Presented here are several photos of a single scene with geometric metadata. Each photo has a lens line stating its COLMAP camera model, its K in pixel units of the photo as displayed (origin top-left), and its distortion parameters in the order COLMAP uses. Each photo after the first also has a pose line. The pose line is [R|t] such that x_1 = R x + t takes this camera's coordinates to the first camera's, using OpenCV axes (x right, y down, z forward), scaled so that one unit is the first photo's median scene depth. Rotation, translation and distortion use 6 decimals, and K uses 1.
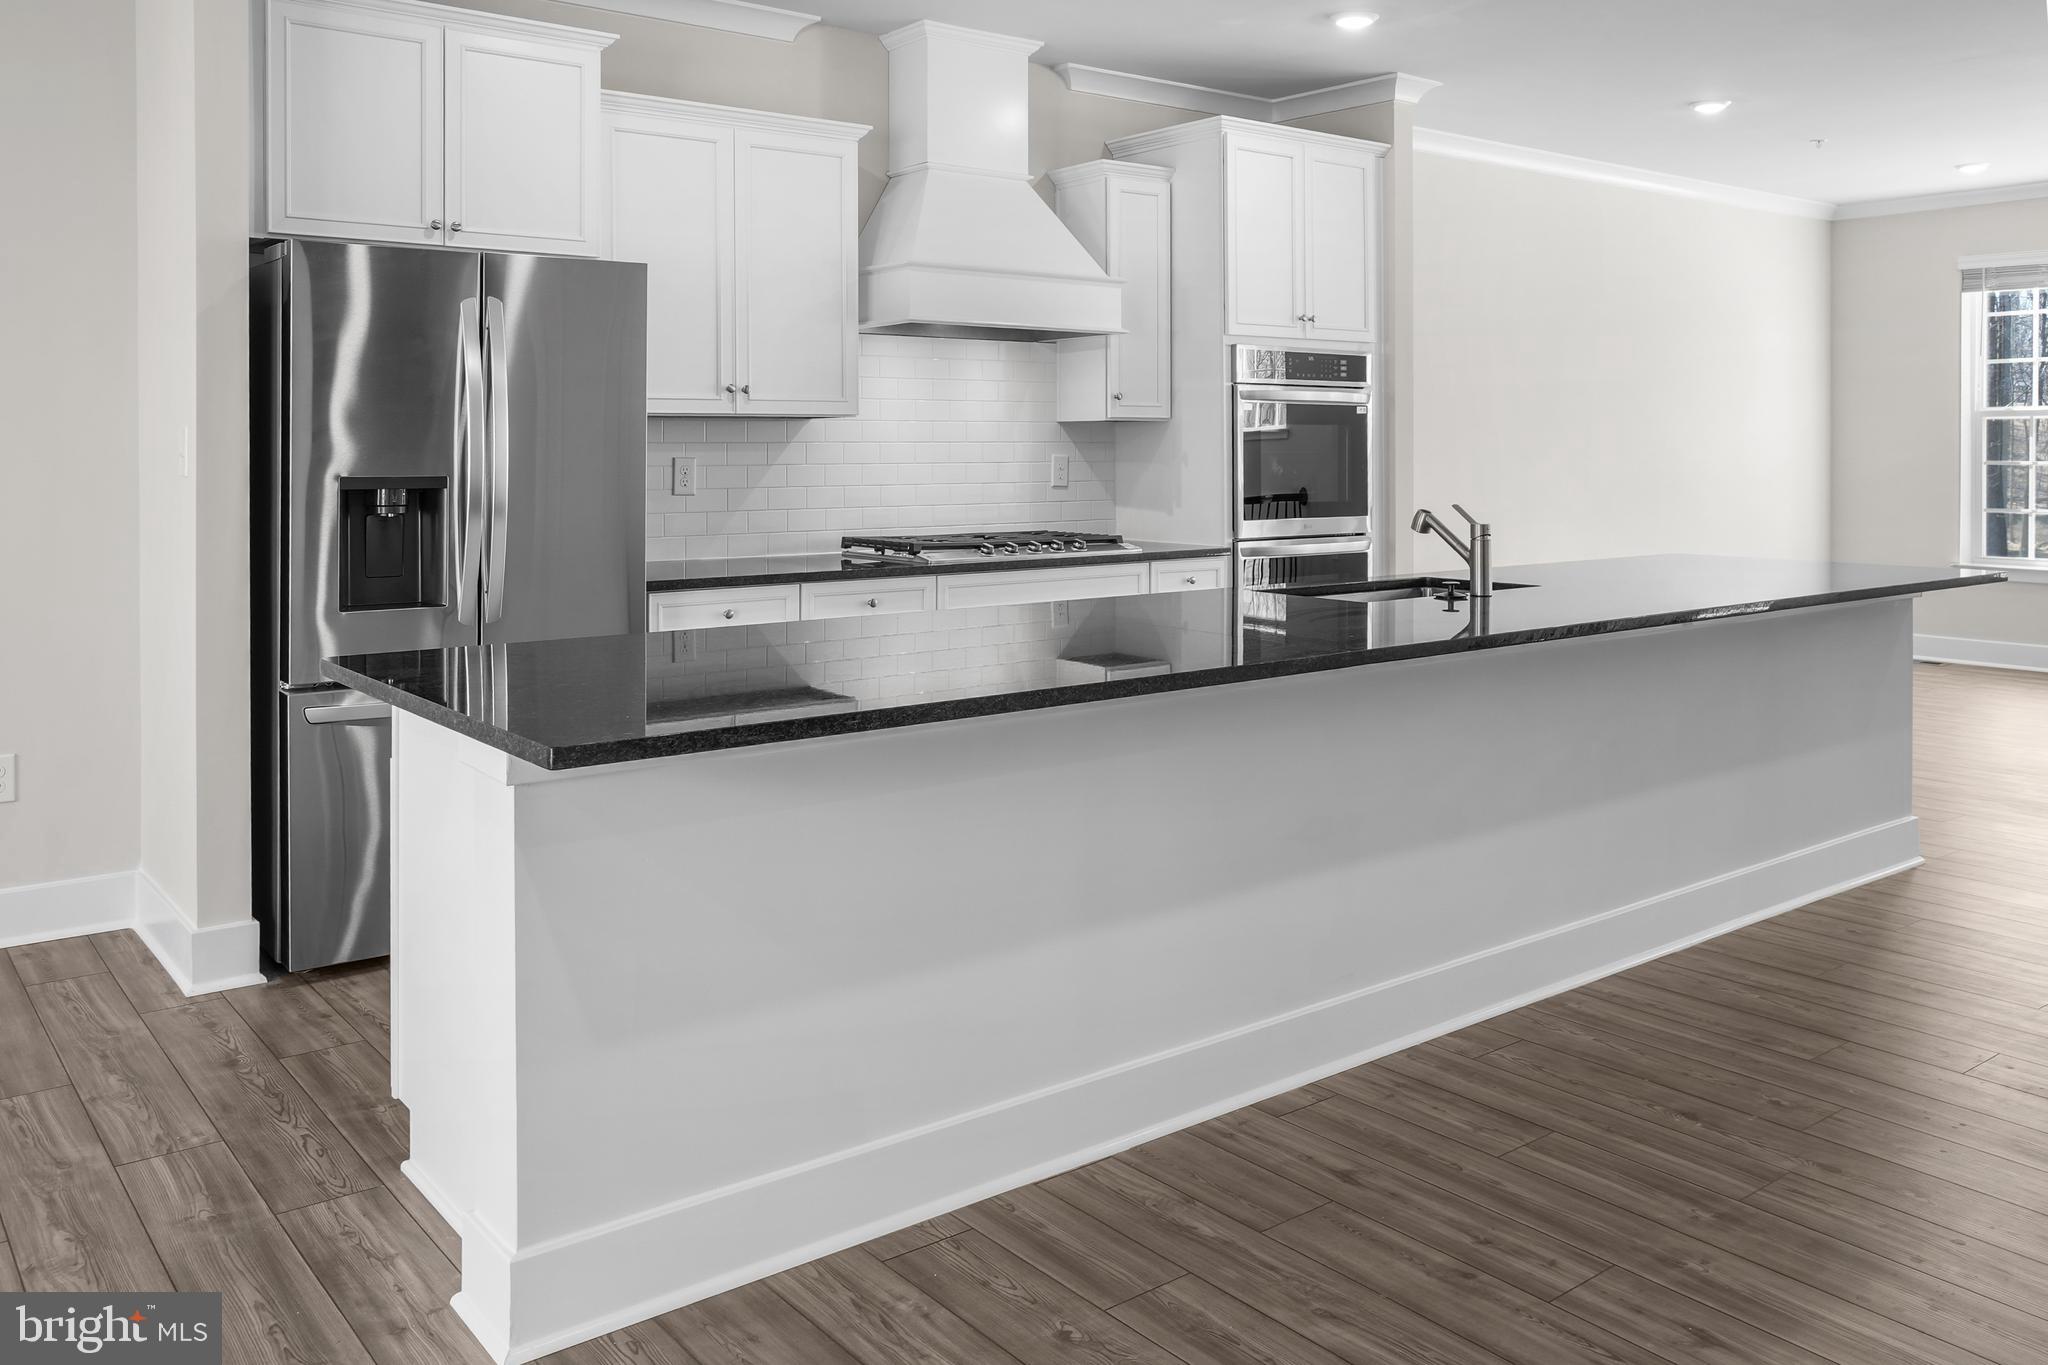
lens RADIAL K [[1637.9, 0, 1065.7], [0, 1637.9, 678.6], [0, 0, 1]] dist [-0.006405, 0.001213]
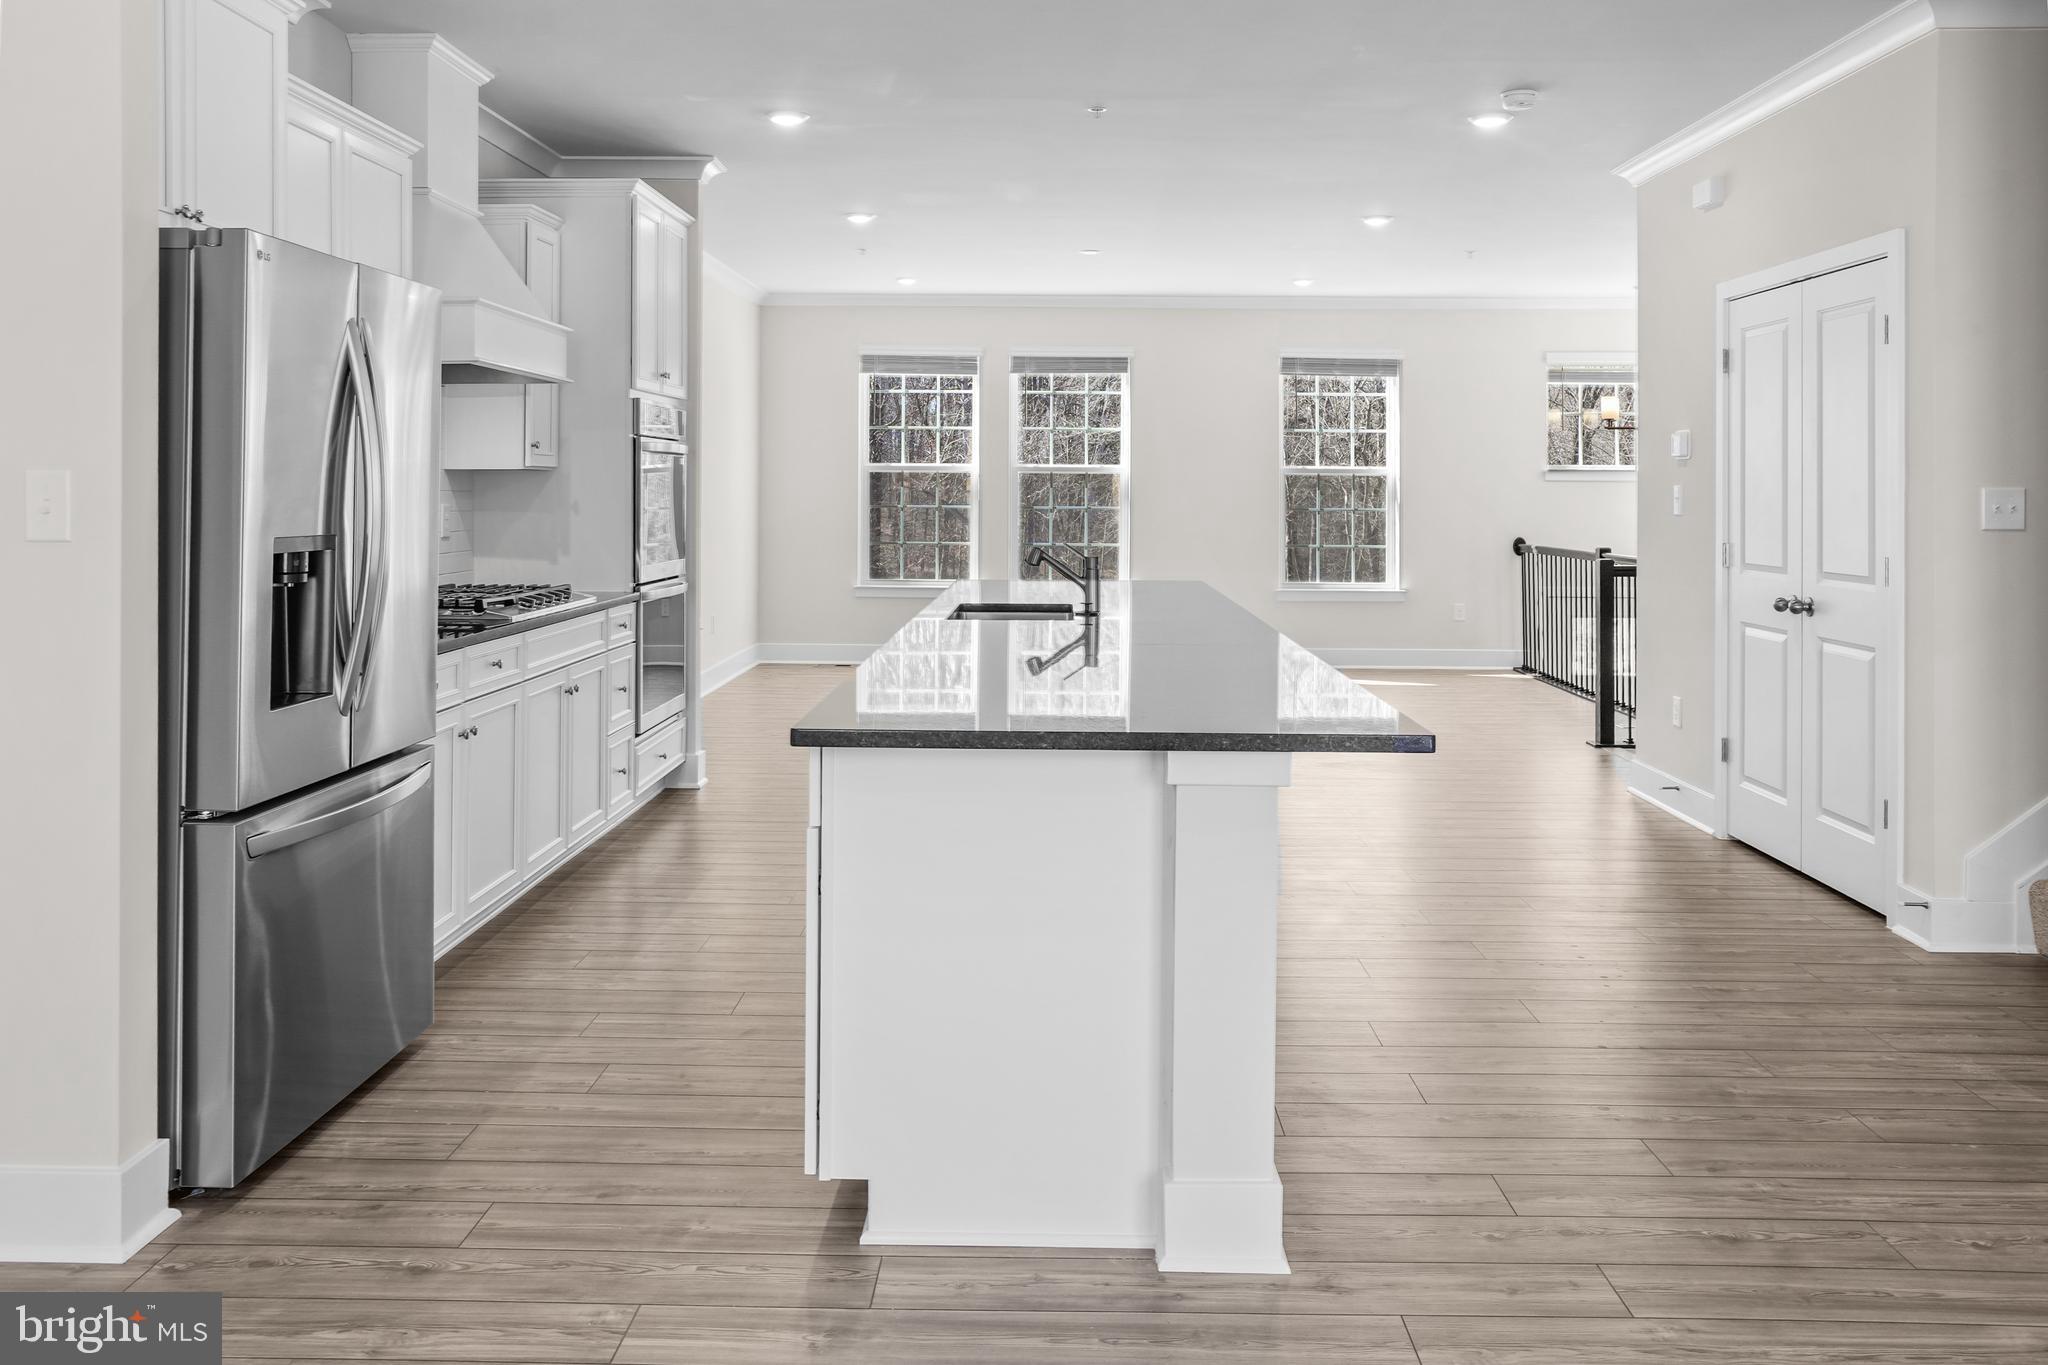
lens RADIAL K [[1637.9, 0, 1065.7], [0, 1637.9, 678.6], [0, 0, 1]] dist [-0.006405, 0.001213]
pose [[0.629296, -0.086804, 0.772302, -0.522330], [0.108189, 0.993851, 0.023550, -0.020454], [-0.769598, 0.068735, 0.634818, 0.135502]]
